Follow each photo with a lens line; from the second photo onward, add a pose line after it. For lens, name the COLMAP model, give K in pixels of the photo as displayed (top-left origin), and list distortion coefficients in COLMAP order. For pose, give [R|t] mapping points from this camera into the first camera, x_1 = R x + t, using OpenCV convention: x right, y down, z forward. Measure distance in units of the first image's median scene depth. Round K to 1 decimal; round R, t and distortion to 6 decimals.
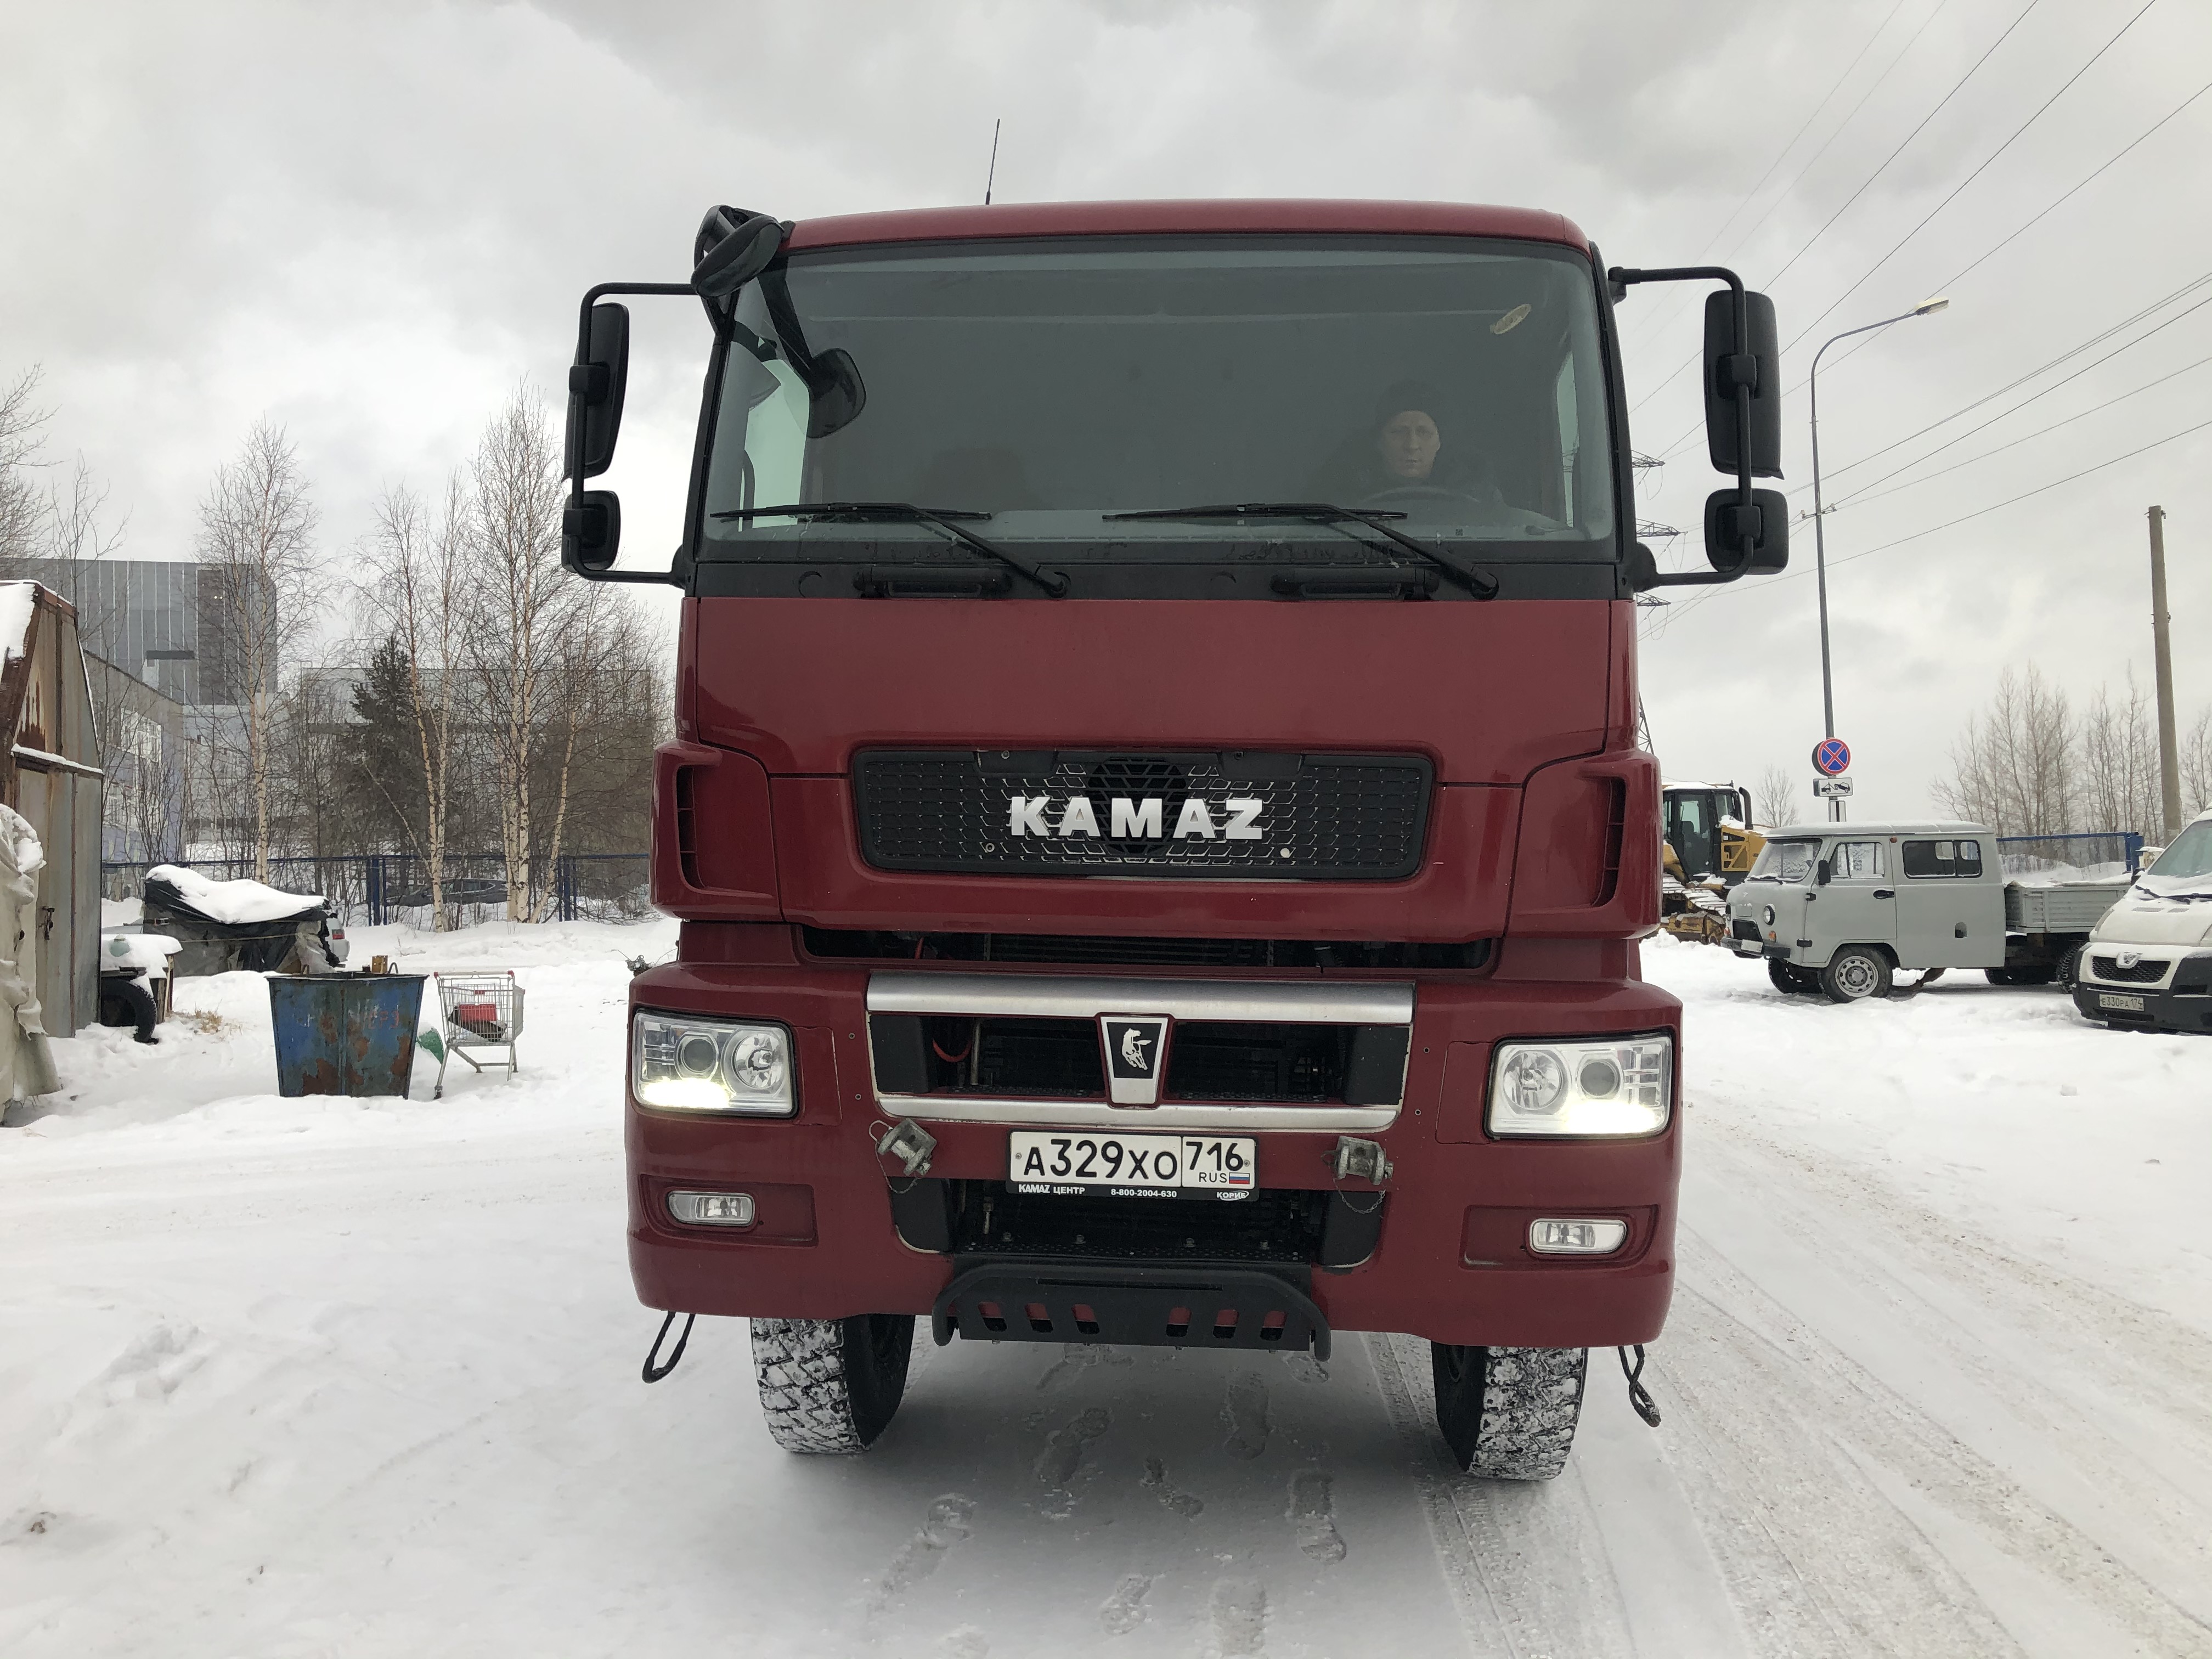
lens RADIAL K [[1893.6, 0, 1098.4], [0, 1893.6, 749.9], [0, 0, 1]] dist [0.167711, -0.568669]
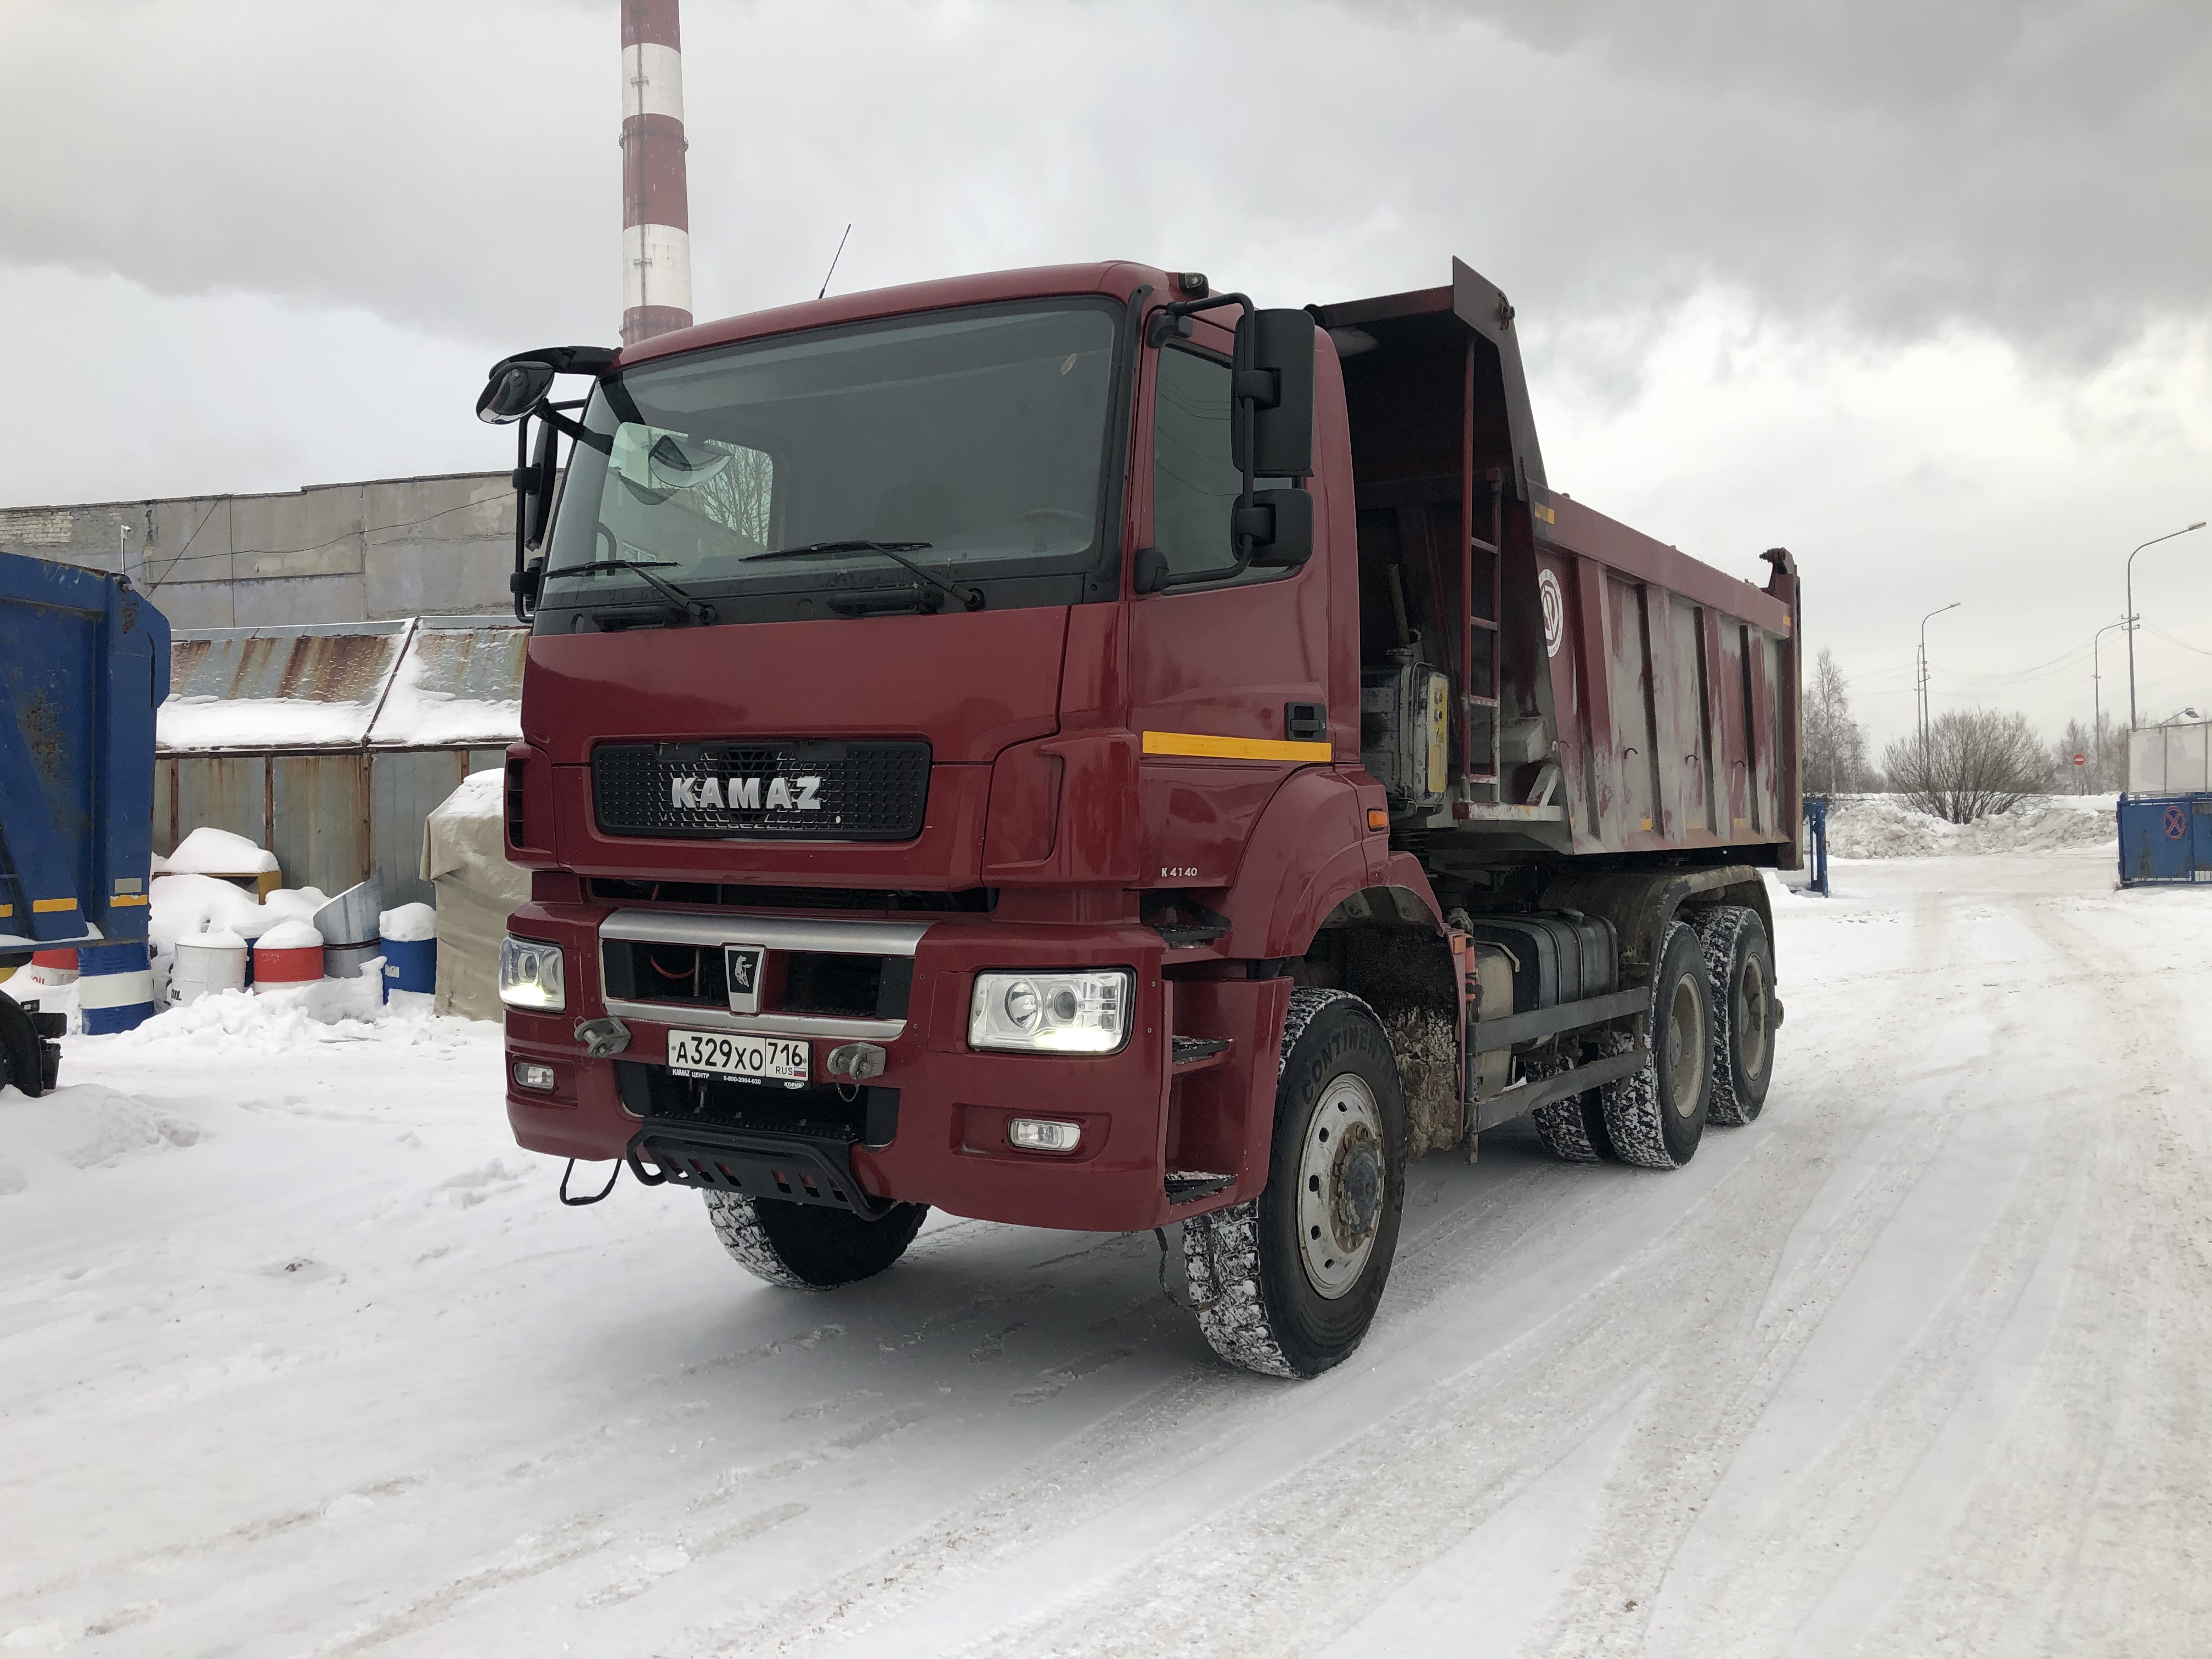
lens RADIAL K [[1837.0, 0, 1107.5], [0, 1837.0, 759.6], [0, 0, 1]] dist [0.044283, -0.000083]
pose [[0.900465, -0.018150, -0.434549, 0.792448], [0.026263, 0.999575, 0.012671, 0.003631], [0.434135, -0.022822, 0.900559, -0.022379]]
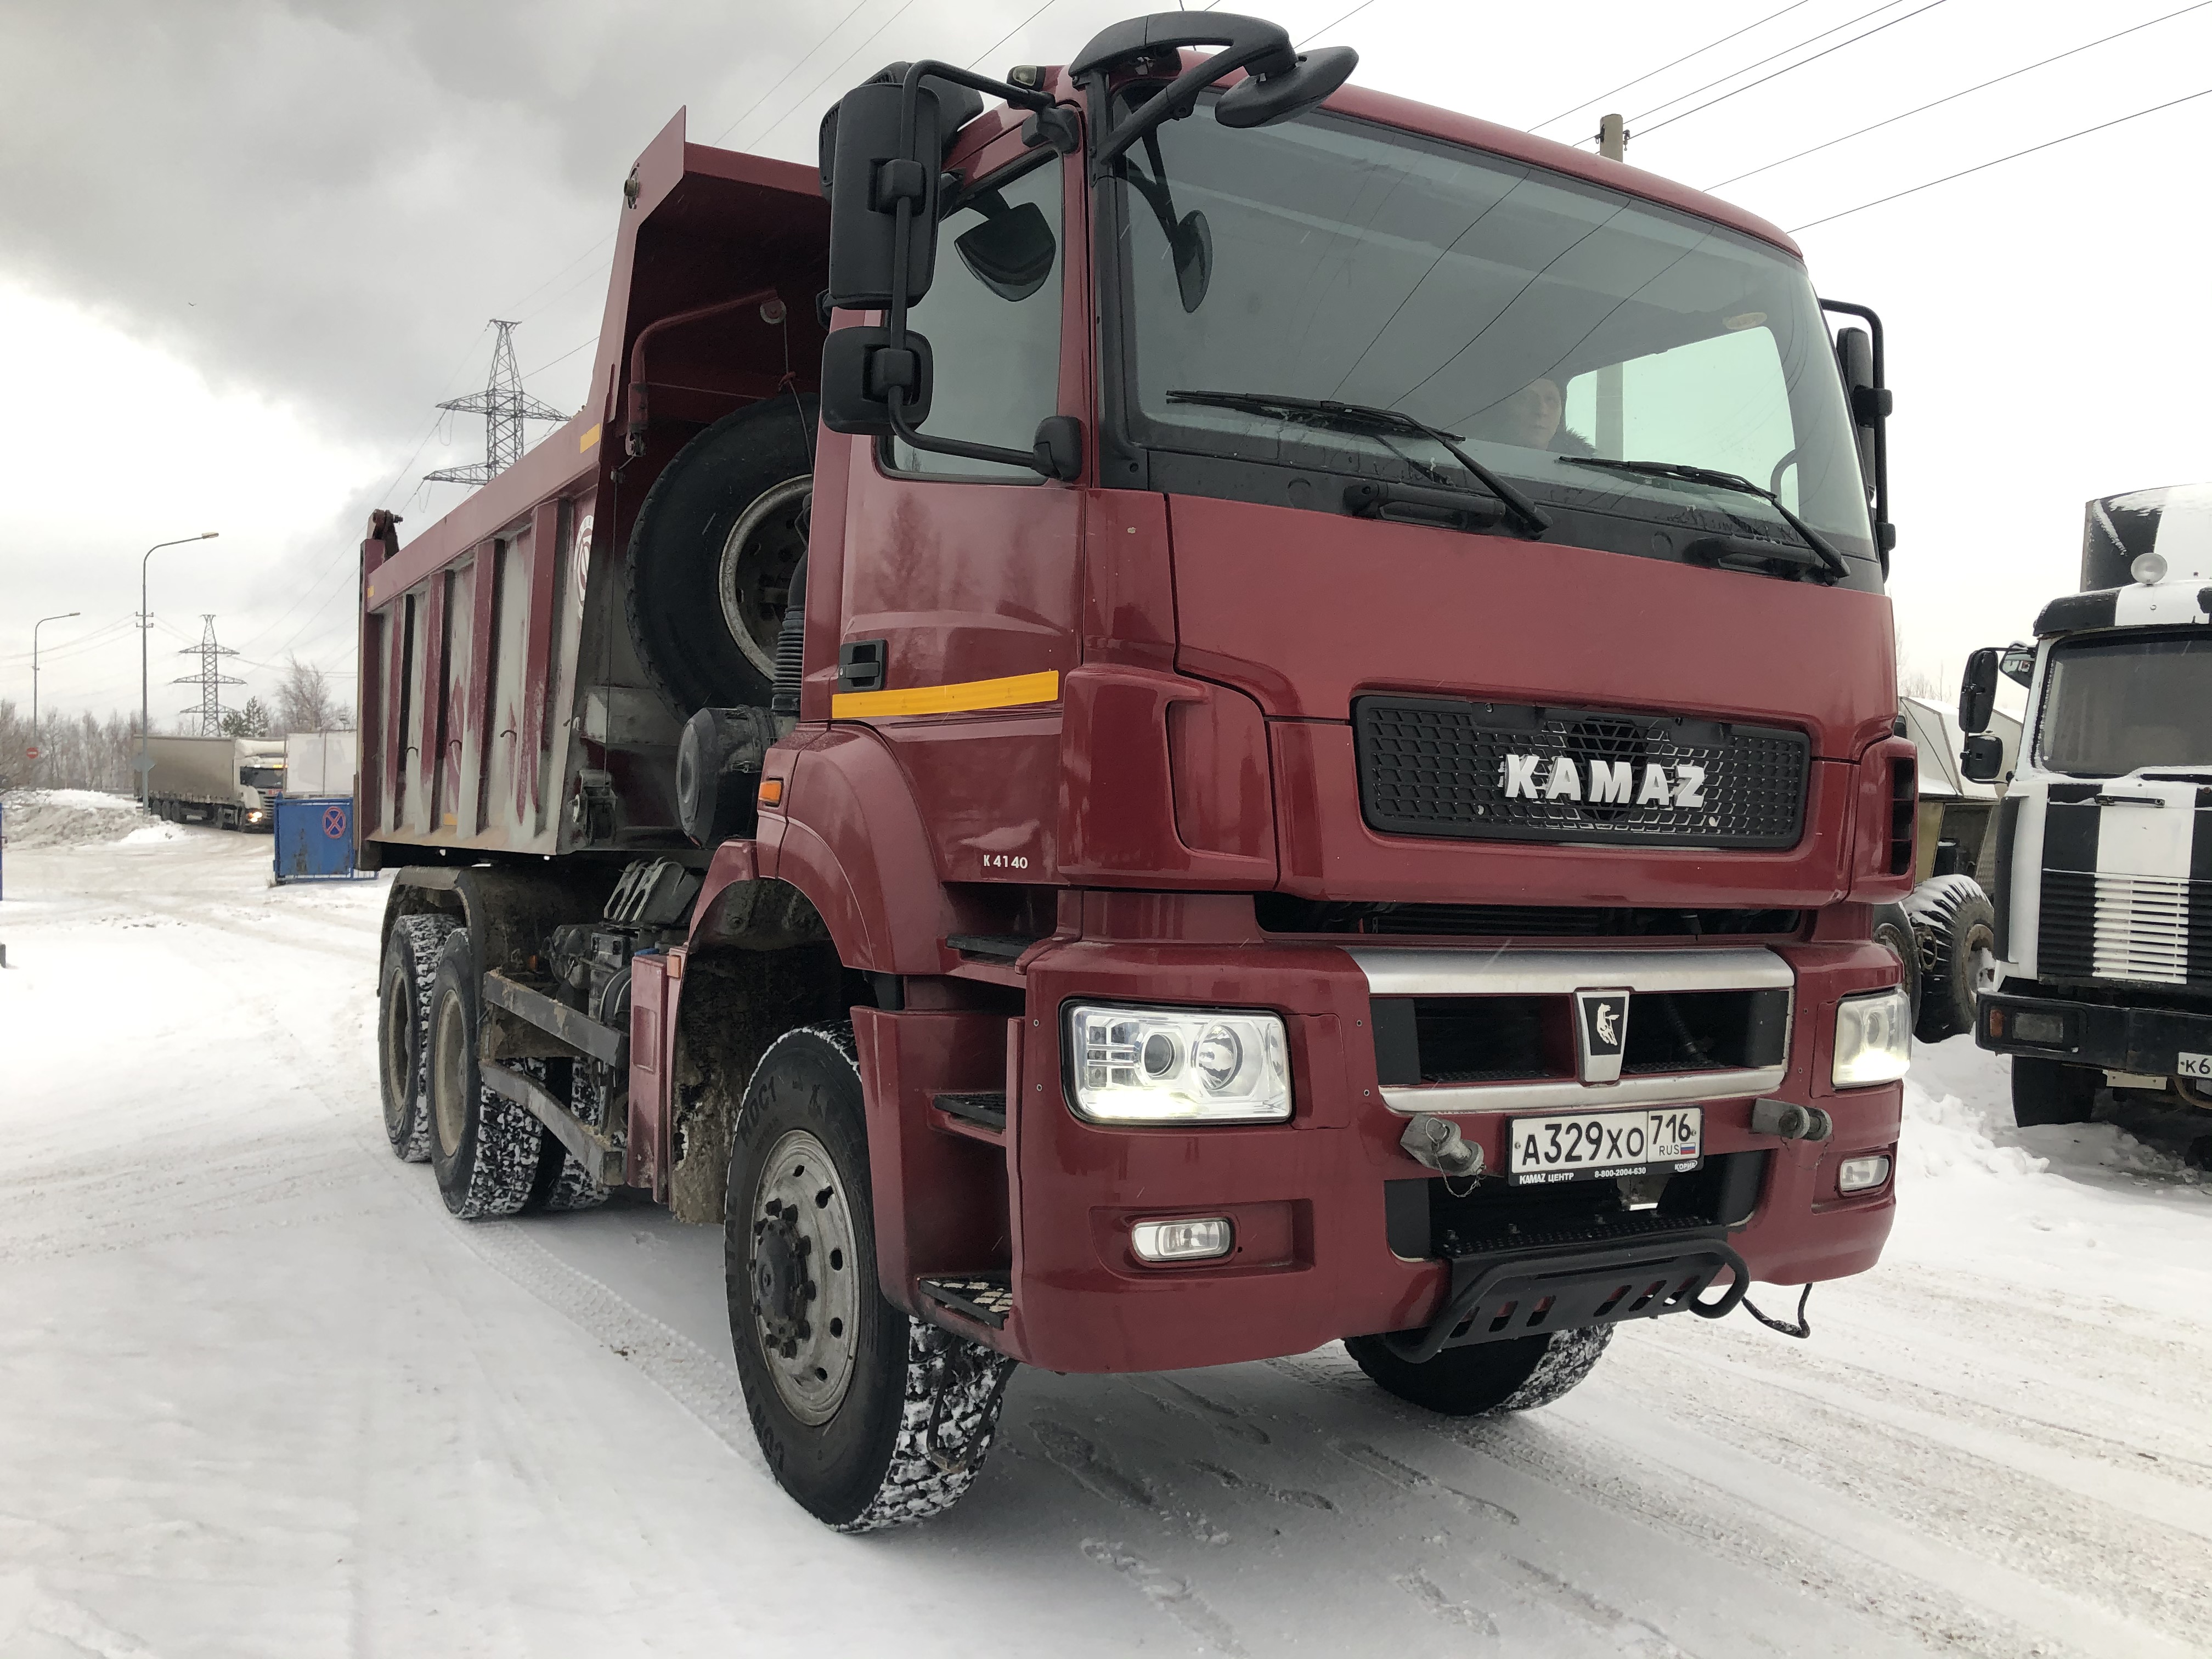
lens RADIAL K [[1840.9, 0, 1097.0], [0, 1840.9, 791.3], [0, 0, 1]] dist [0.143636, -0.509074]
pose [[0.809494, 0.026639, 0.586524, -0.734736], [-0.046745, 0.998723, 0.019155, 0.034835], [-0.585265, -0.042923, 0.809705, 0.400639]]
